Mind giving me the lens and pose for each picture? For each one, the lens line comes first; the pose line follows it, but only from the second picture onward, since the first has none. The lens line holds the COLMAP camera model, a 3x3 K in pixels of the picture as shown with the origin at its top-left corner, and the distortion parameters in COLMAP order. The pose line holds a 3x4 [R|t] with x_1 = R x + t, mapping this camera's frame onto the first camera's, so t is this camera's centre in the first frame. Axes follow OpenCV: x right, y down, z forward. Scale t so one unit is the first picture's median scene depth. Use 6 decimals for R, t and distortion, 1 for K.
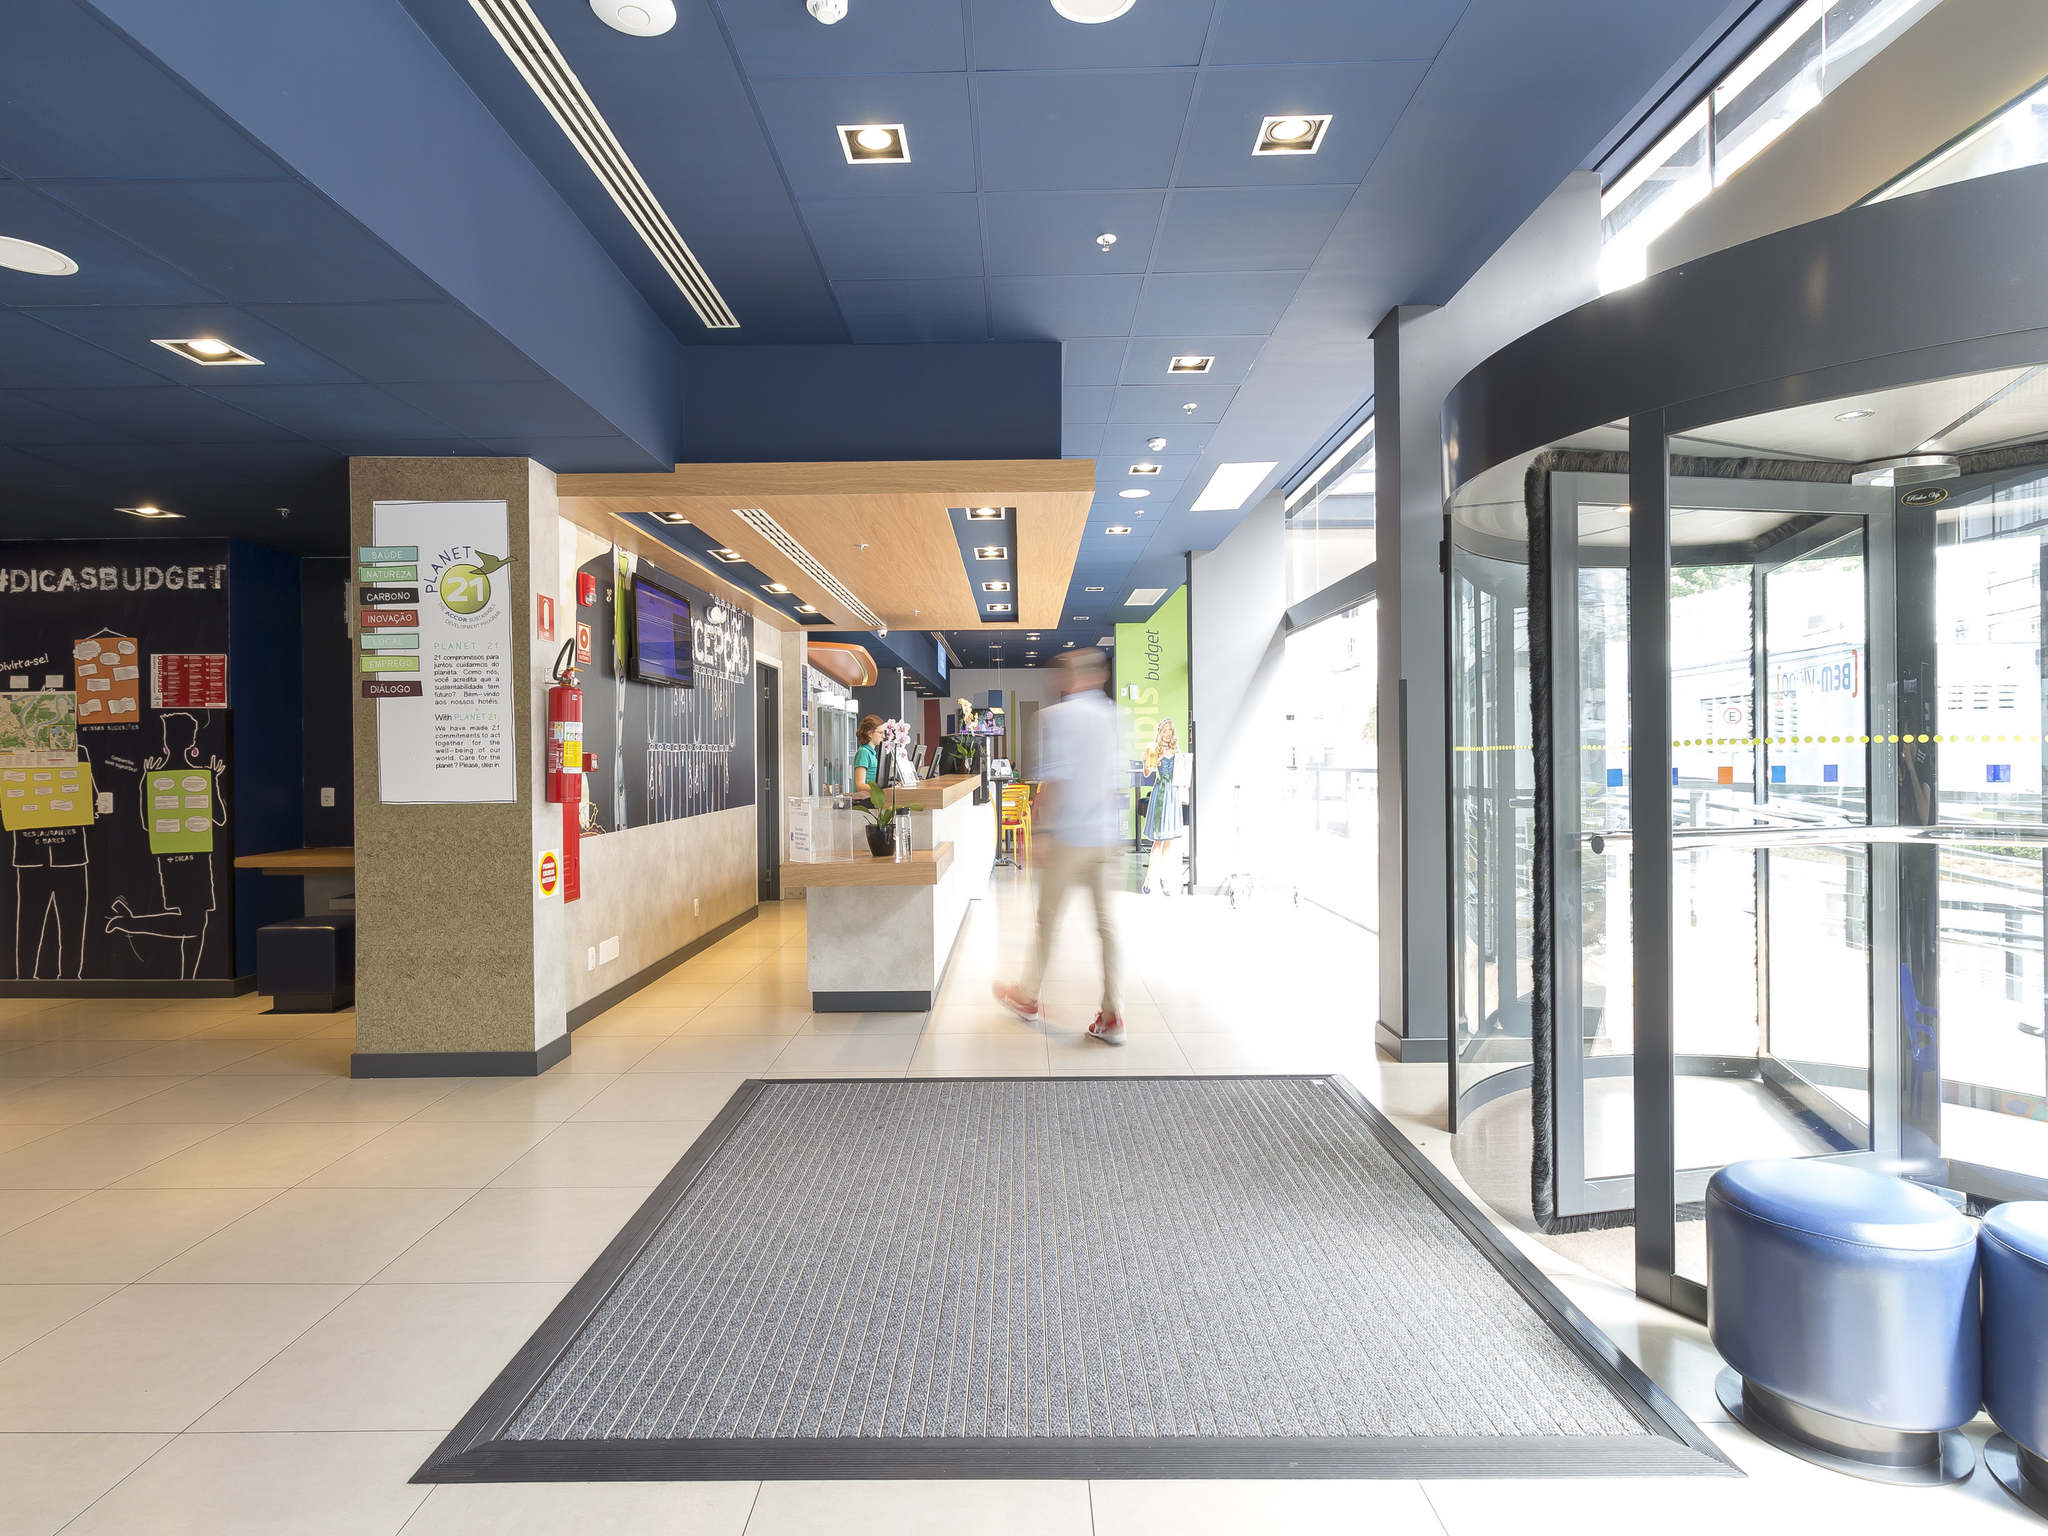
lens RADIAL K [[1069.1, 0, 1013.1], [0, 1069.1, 752.7], [0, 0, 1]] dist [0.001710, -0.000170]
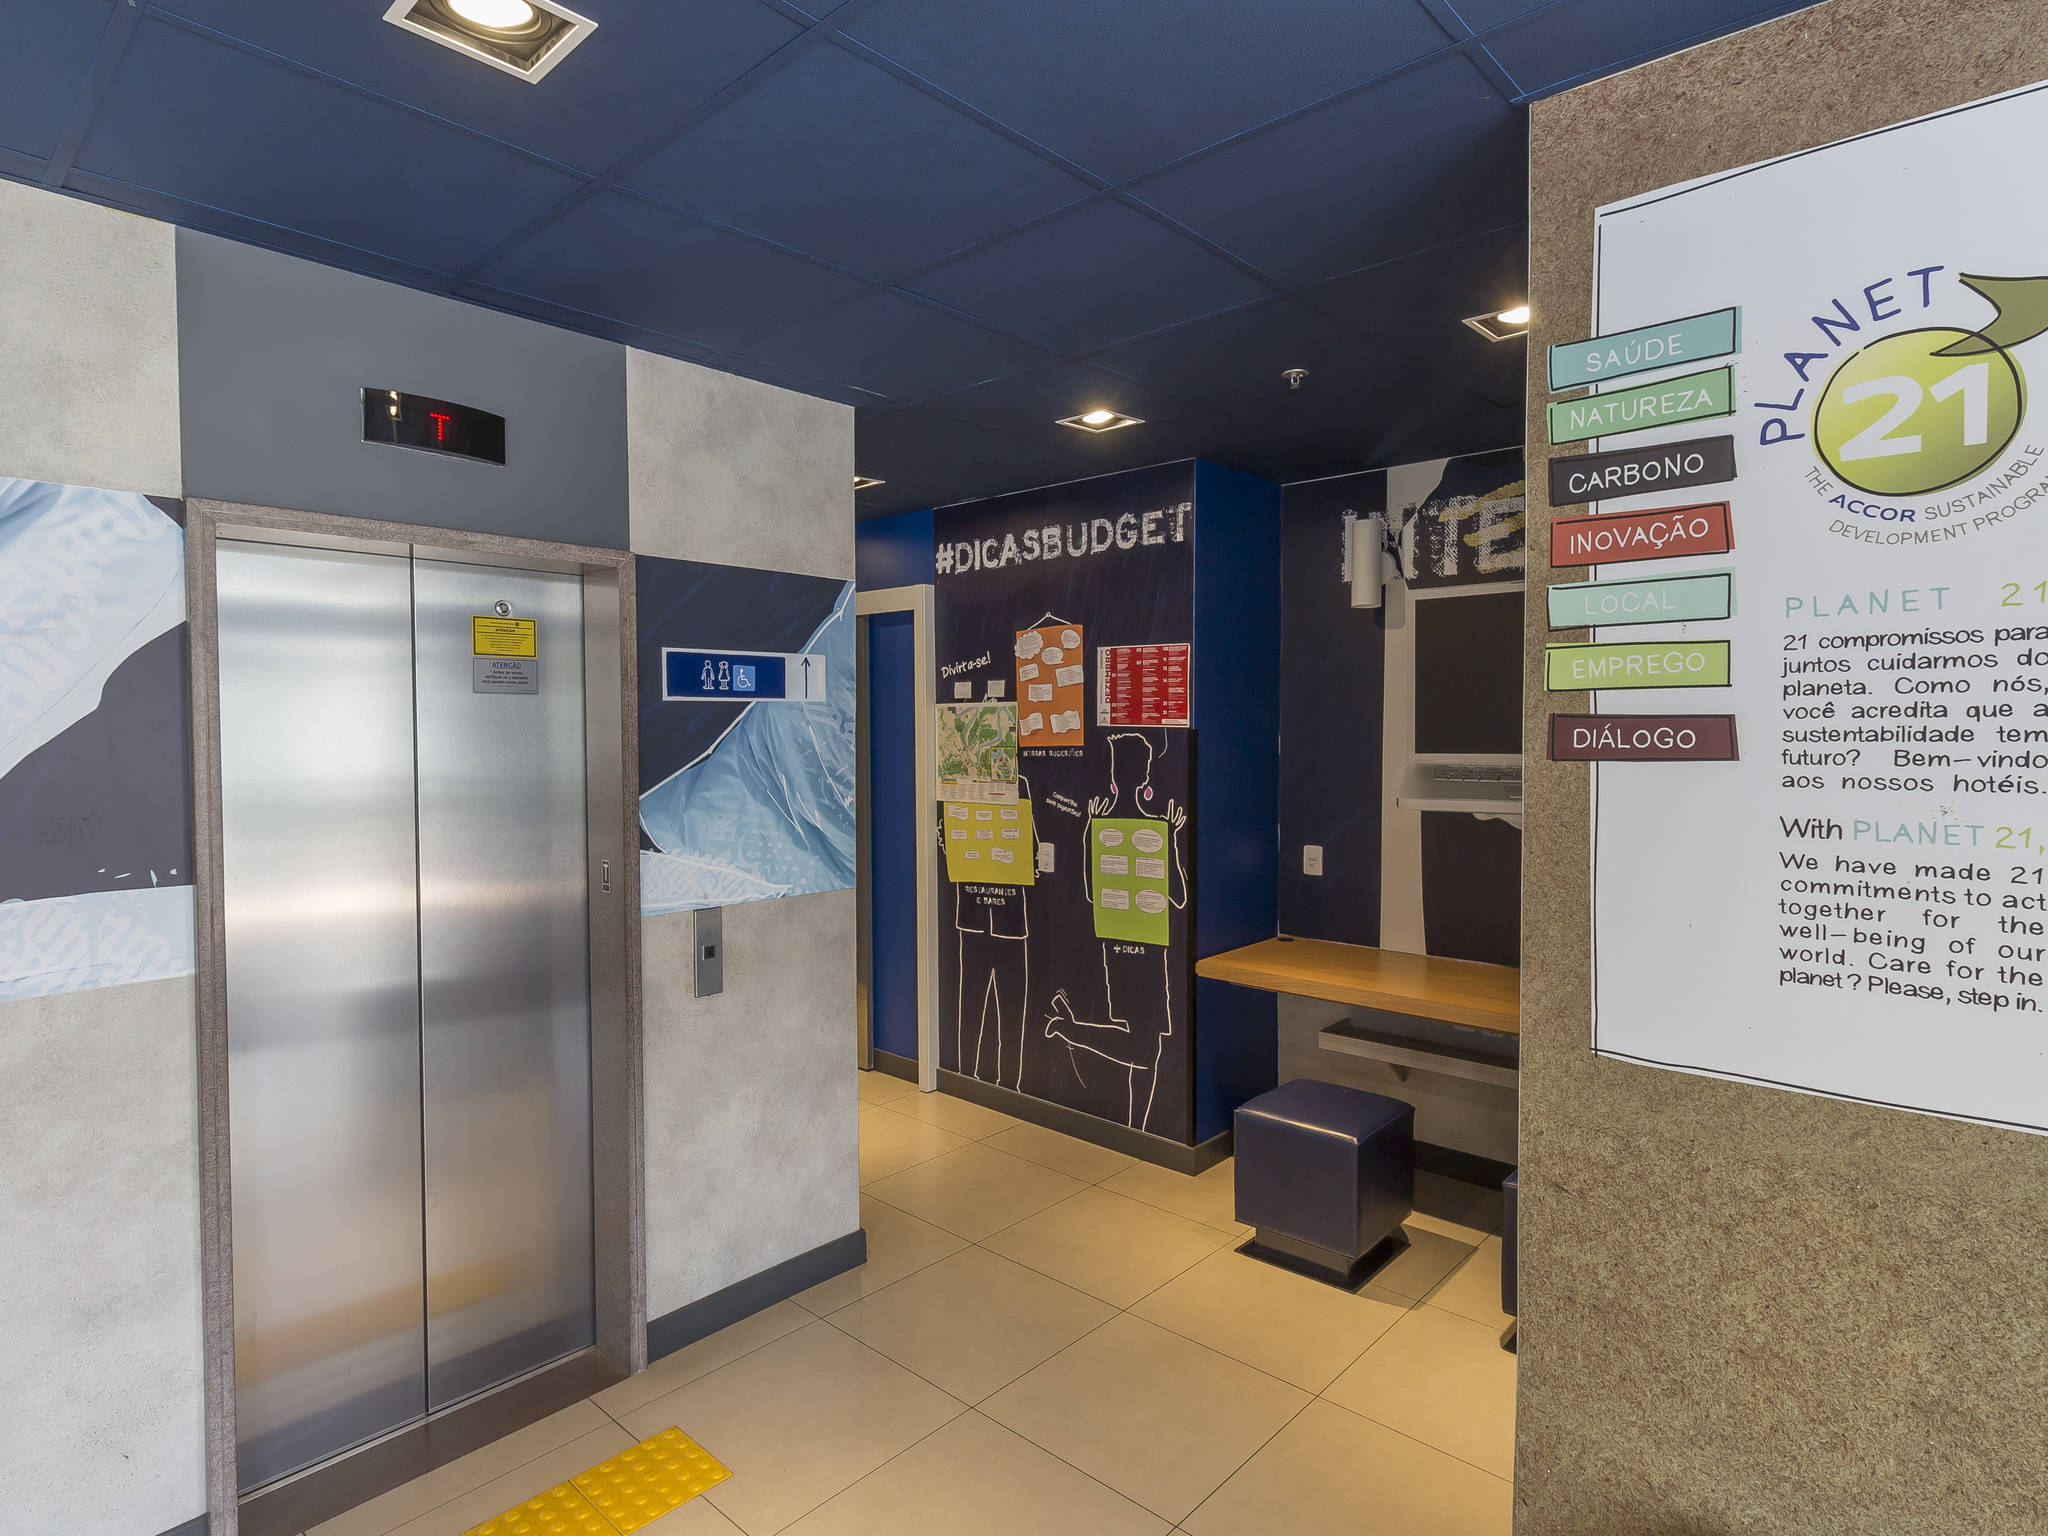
lens RADIAL K [[1069.1, 0, 1013.1], [0, 1069.1, 752.7], [0, 0, 1]] dist [0.001710, -0.000170]
pose [[0.729660, 0.031470, -0.683086, -0.377823], [-0.005507, 0.999178, 0.040150, -0.052113], [0.683788, -0.025534, 0.729233, 0.465068]]
